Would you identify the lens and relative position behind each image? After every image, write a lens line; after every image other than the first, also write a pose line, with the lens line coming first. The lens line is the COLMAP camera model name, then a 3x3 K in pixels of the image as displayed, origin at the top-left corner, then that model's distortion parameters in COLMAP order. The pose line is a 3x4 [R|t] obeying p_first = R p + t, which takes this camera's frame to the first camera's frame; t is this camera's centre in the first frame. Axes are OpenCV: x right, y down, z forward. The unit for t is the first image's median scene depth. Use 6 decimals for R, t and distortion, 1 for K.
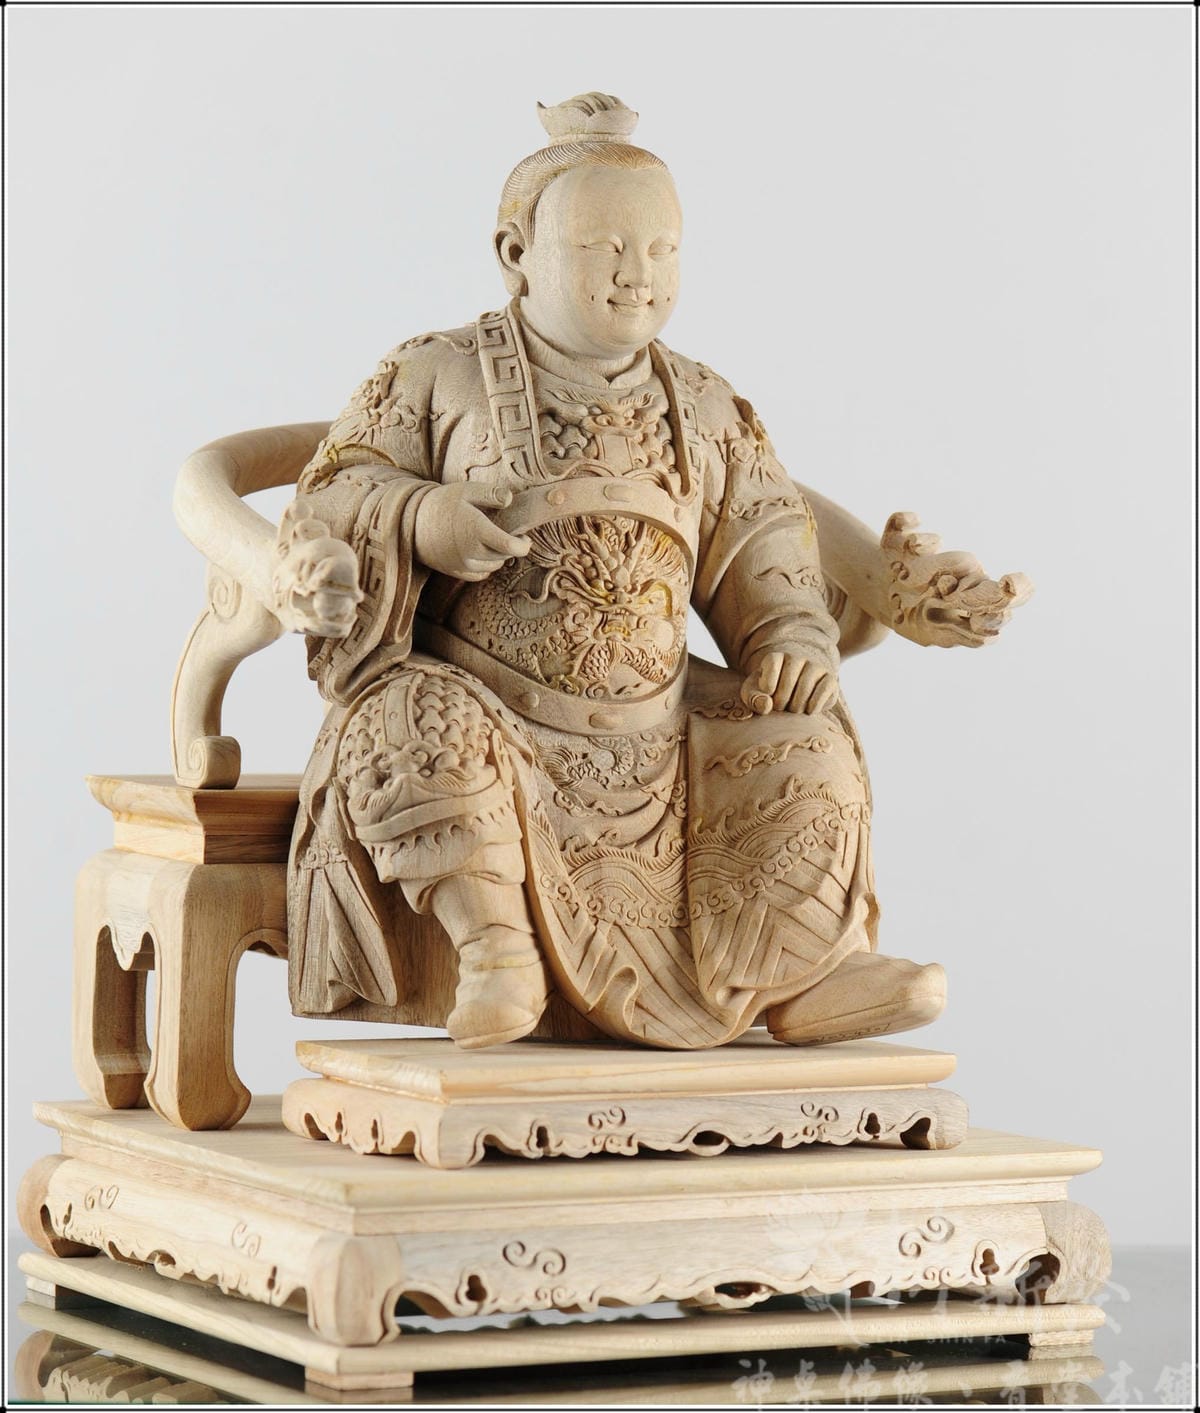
lens RADIAL K [[5740.0, 0, 600.0], [0, 5740.0, 706.5], [0, 0, 1]] dist [-0.244252, -0.851375]
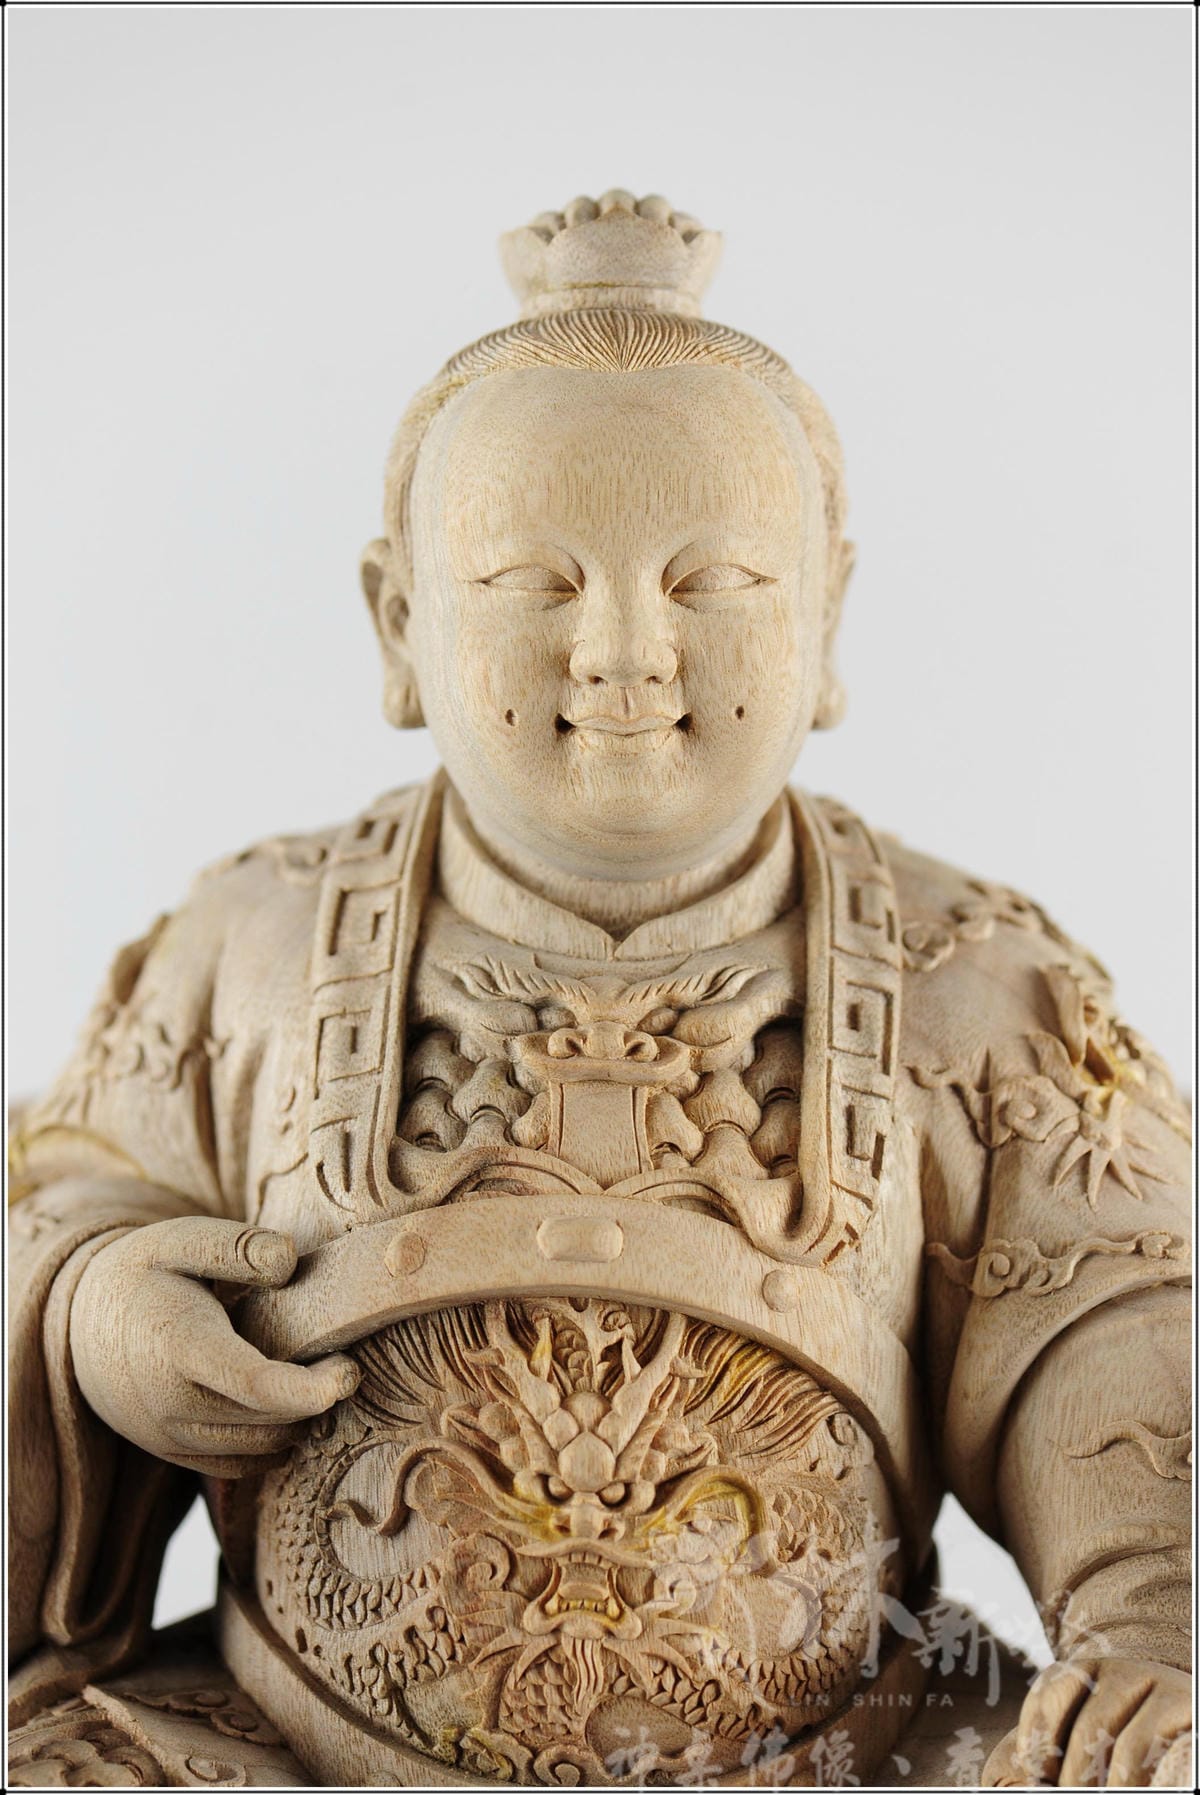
lens RADIAL K [[6064.8, 0, 600.0], [0, 6064.8, 897.5], [0, 0, 1]] dist [-0.200276, 0.843313]
pose [[0.894029, -0.045899, -0.445652, 0.179583], [0.011393, 0.996746, -0.079803, -0.027790], [0.447864, 0.066269, 0.891642, 0.648214]]
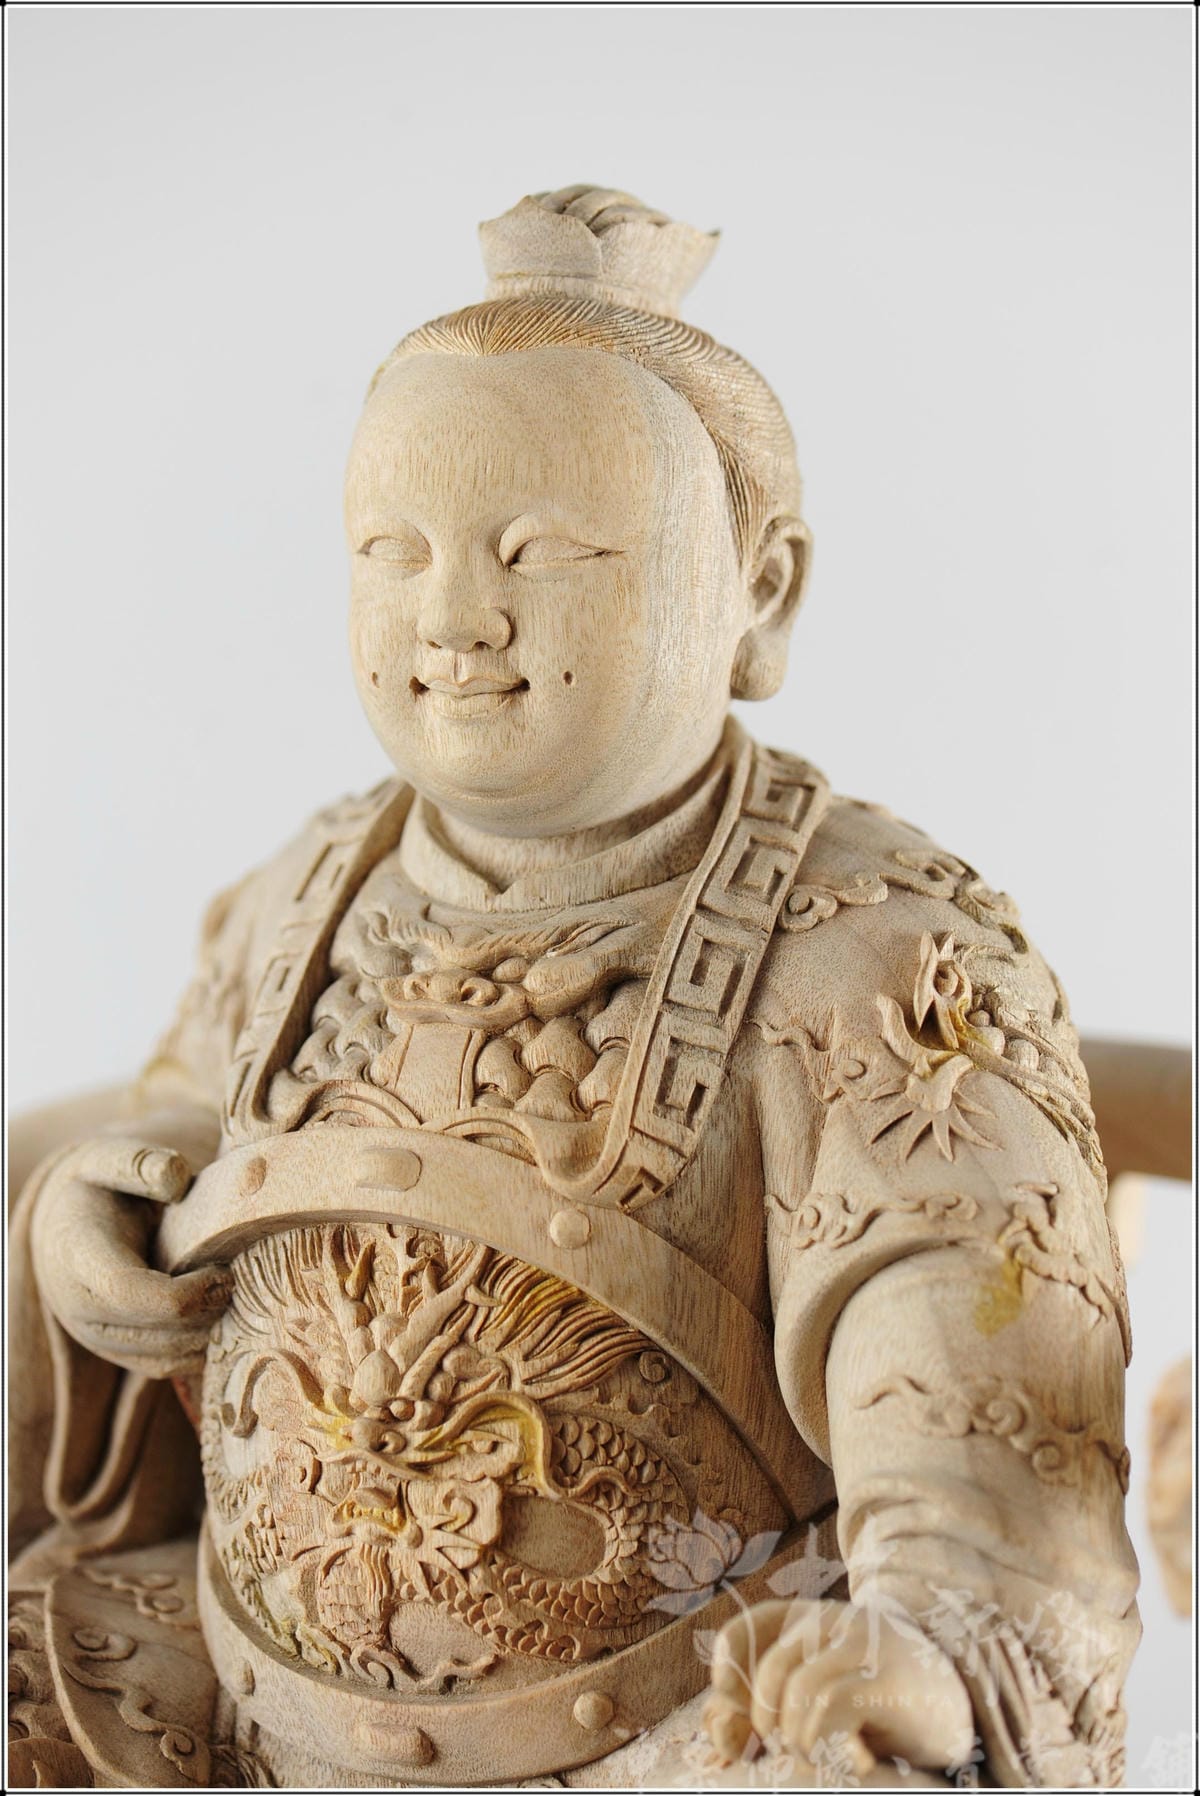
lens RADIAL K [[6068.2, 0, 600.0], [0, 6068.2, 898.0], [0, 0, 1]] dist [-0.200276, 0.843313]
pose [[0.605722, -0.029593, -0.795125, 0.343767], [-0.056127, 0.995230, -0.079798, -0.023136], [0.793694, 0.092964, 0.601172, 0.757133]]
